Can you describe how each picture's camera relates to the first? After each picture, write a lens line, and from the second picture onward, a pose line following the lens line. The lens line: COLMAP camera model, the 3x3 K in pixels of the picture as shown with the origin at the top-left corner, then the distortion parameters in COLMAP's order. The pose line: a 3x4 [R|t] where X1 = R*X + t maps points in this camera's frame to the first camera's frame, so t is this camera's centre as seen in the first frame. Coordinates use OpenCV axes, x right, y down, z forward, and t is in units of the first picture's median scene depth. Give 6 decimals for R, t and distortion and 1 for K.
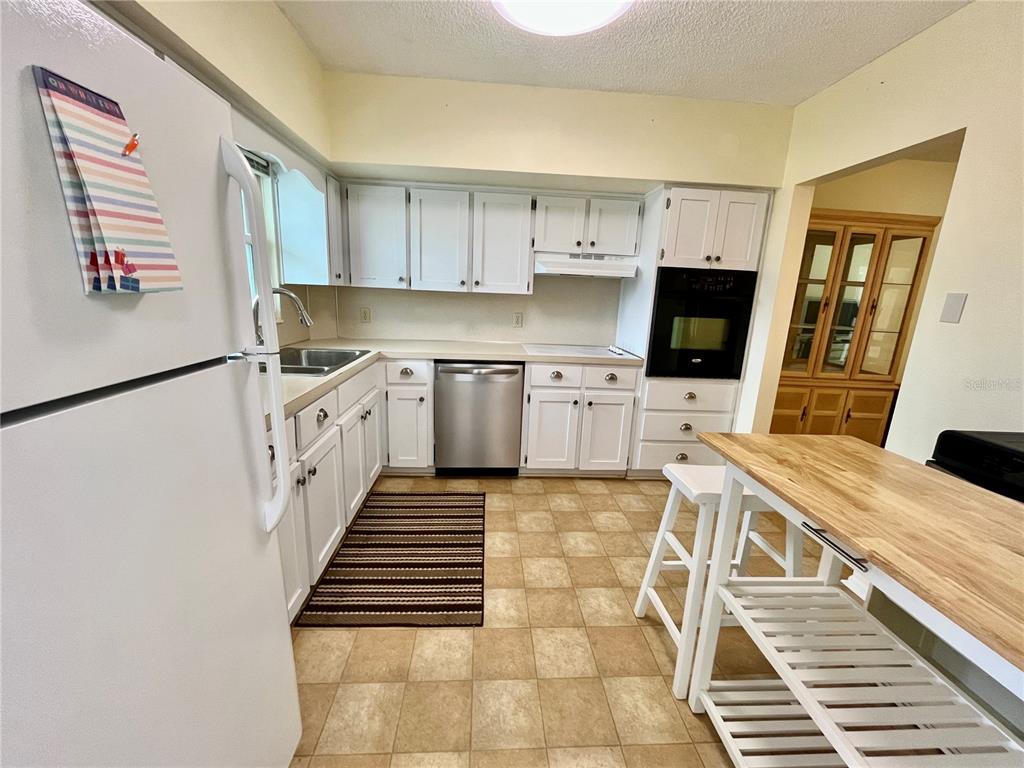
lens RADIAL K [[413.1, 0, 509.9], [0, 413.1, 381.8], [0, 0, 1]] dist [-0.003372, -0.000612]
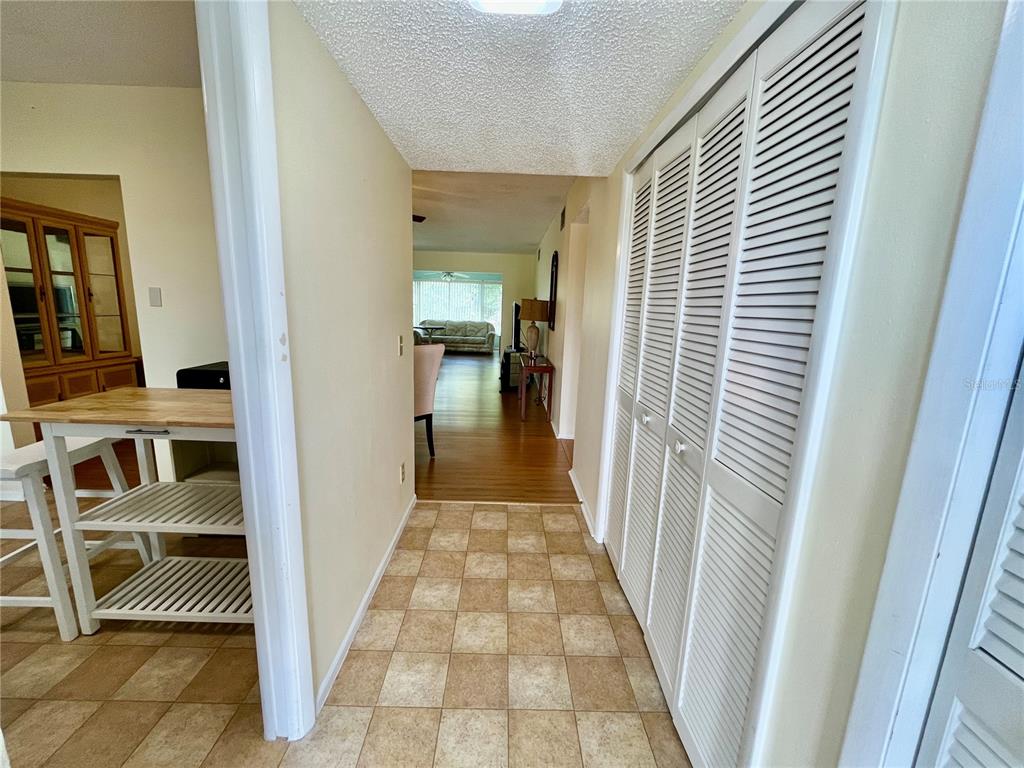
lens RADIAL K [[413.1, 0, 509.9], [0, 413.1, 381.8], [0, 0, 1]] dist [-0.003372, -0.000612]
pose [[0.048488, -0.226768, 0.972741, -0.435246], [0.186709, 0.958778, 0.214206, 0.044236], [-0.981218, 0.171233, 0.088829, -0.391615]]
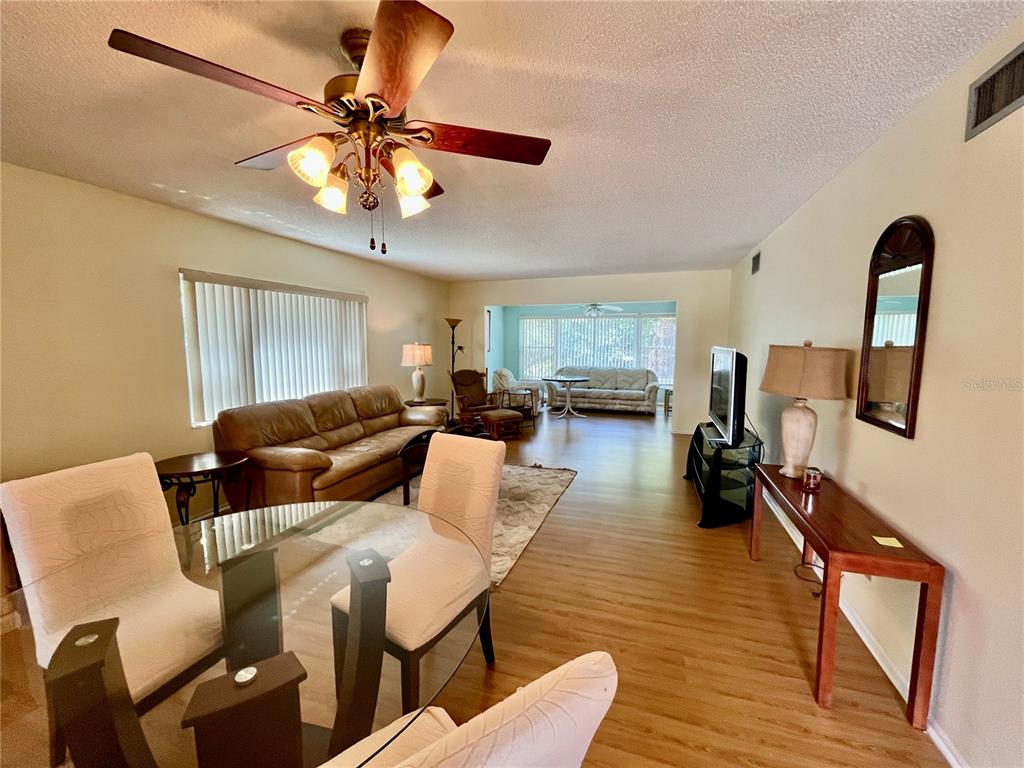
lens RADIAL K [[413.1, 0, 509.9], [0, 413.1, 381.8], [0, 0, 1]] dist [-0.003372, -0.000612]
pose [[0.372874, -0.142534, 0.916869, 1.356355], [0.219399, 0.973655, 0.062136, -0.040045], [-0.901570, 0.177991, 0.394322, -0.005250]]
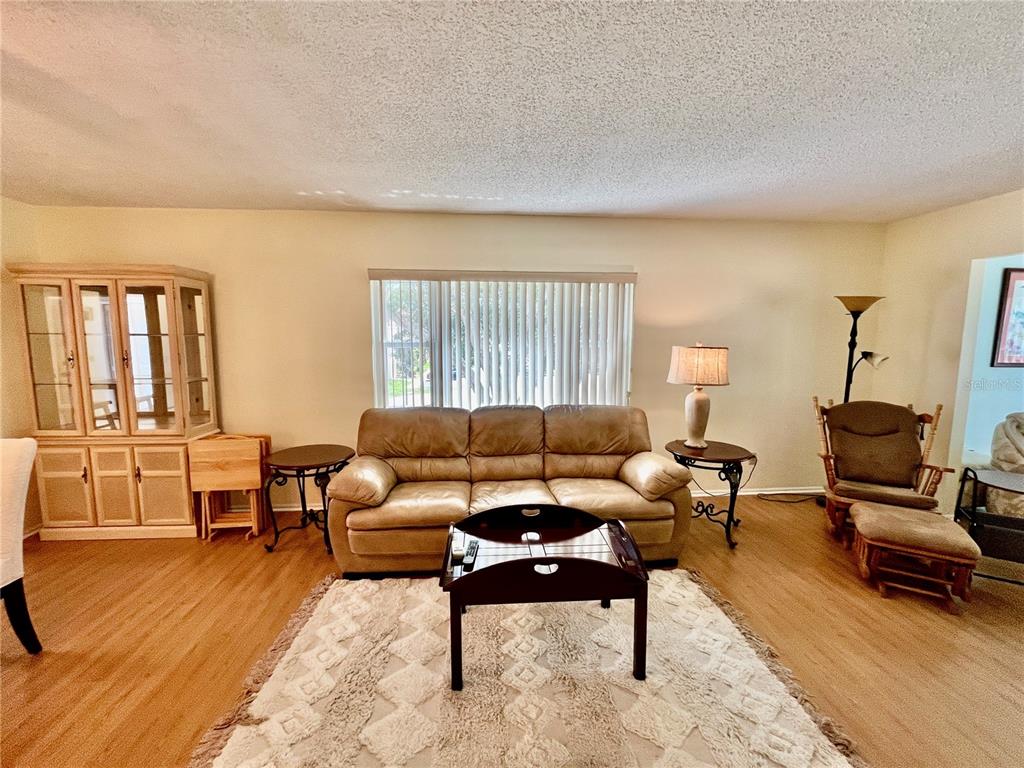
lens RADIAL K [[413.1, 0, 509.9], [0, 413.1, 381.8], [0, 0, 1]] dist [-0.003372, -0.000612]
pose [[0.998447, -0.049193, 0.026139, 3.335041], [0.051804, 0.992469, -0.111003, 0.042140], [-0.020481, 0.112185, 0.993476, 0.081088]]
